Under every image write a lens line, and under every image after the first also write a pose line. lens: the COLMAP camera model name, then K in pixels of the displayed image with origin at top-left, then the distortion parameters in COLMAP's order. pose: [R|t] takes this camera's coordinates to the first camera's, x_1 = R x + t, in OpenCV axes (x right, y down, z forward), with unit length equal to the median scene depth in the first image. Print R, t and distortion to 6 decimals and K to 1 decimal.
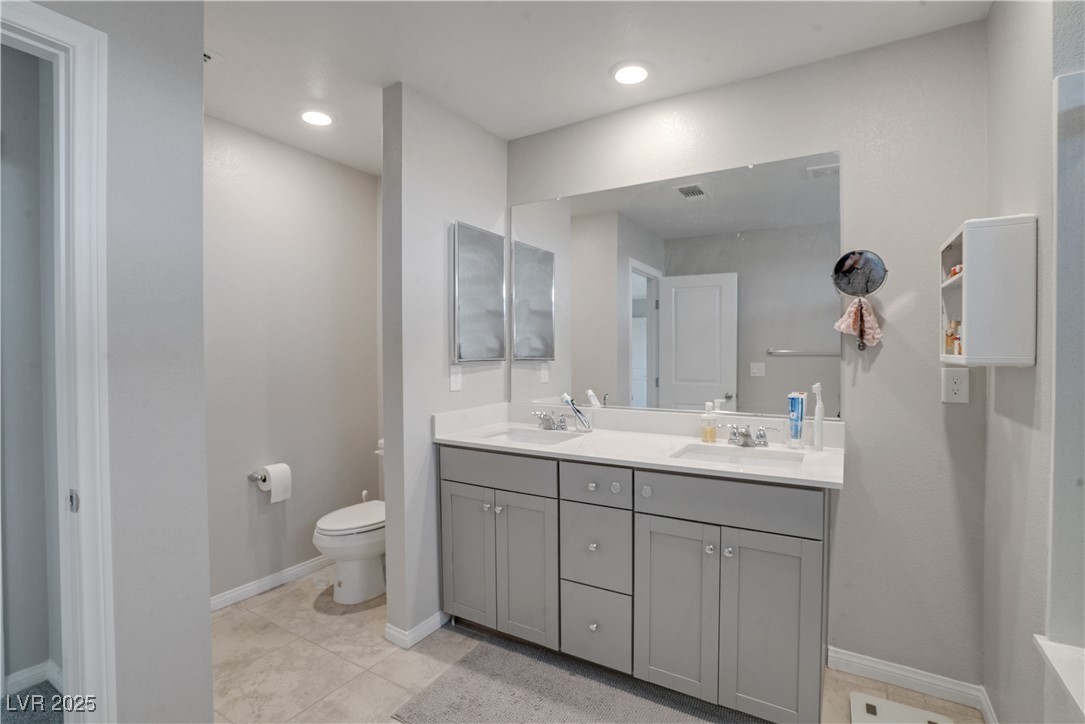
lens RADIAL K [[508.9, 0, 536.8], [0, 508.9, 362.0], [0, 0, 1]] dist [-0.049612, 0.014150]
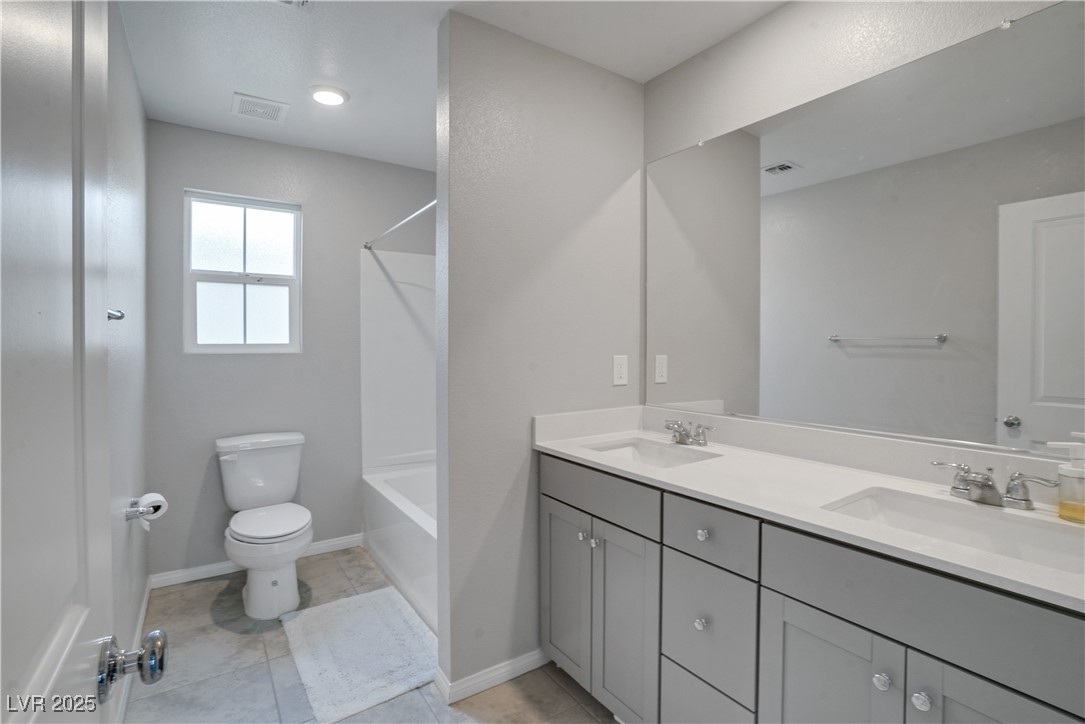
lens RADIAL K [[508.9, 0, 540.6], [0, 508.9, 356.1], [0, 0, 1]] dist [-0.049612, 0.014150]
pose [[0.906081, 0.008557, -0.423017, 0.183956], [-0.008728, 0.999961, 0.001533, 0.001288], [0.423013, 0.002303, 0.906121, 0.263982]]
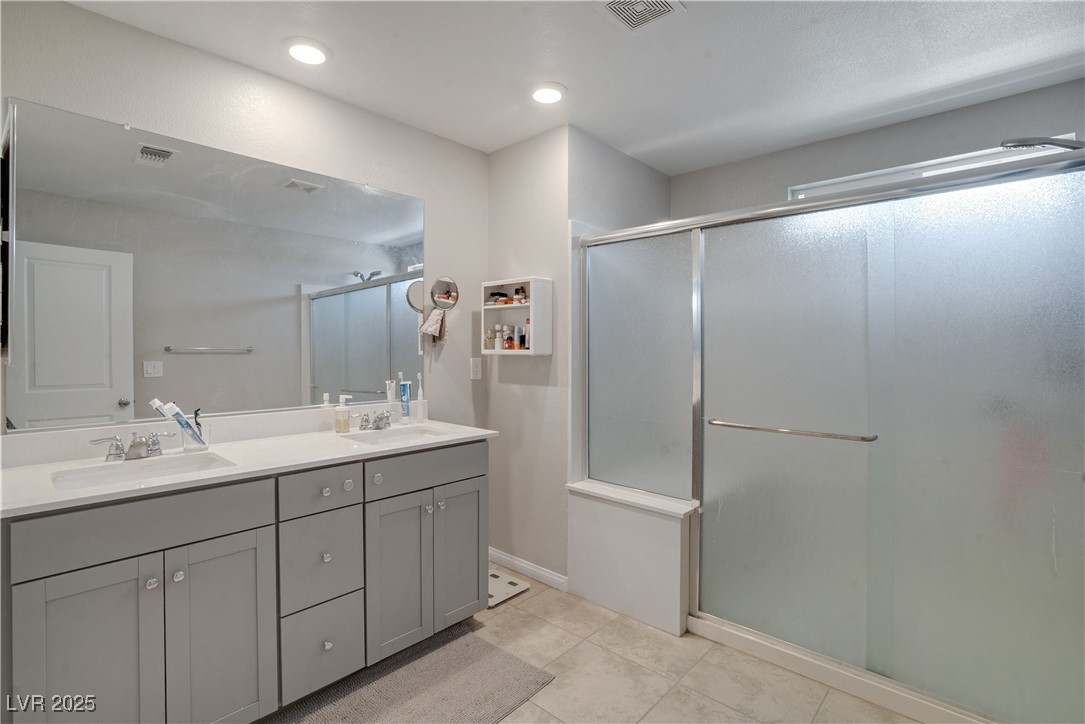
lens RADIAL K [[508.9, 0, 540.7], [0, 508.9, 354.7], [0, 0, 1]] dist [-0.049612, 0.014150]
pose [[0.200130, -0.008167, 0.979735, -0.627984], [0.018636, 0.999816, 0.004527, -0.002103], [-0.979592, 0.017353, 0.200245, 0.381814]]
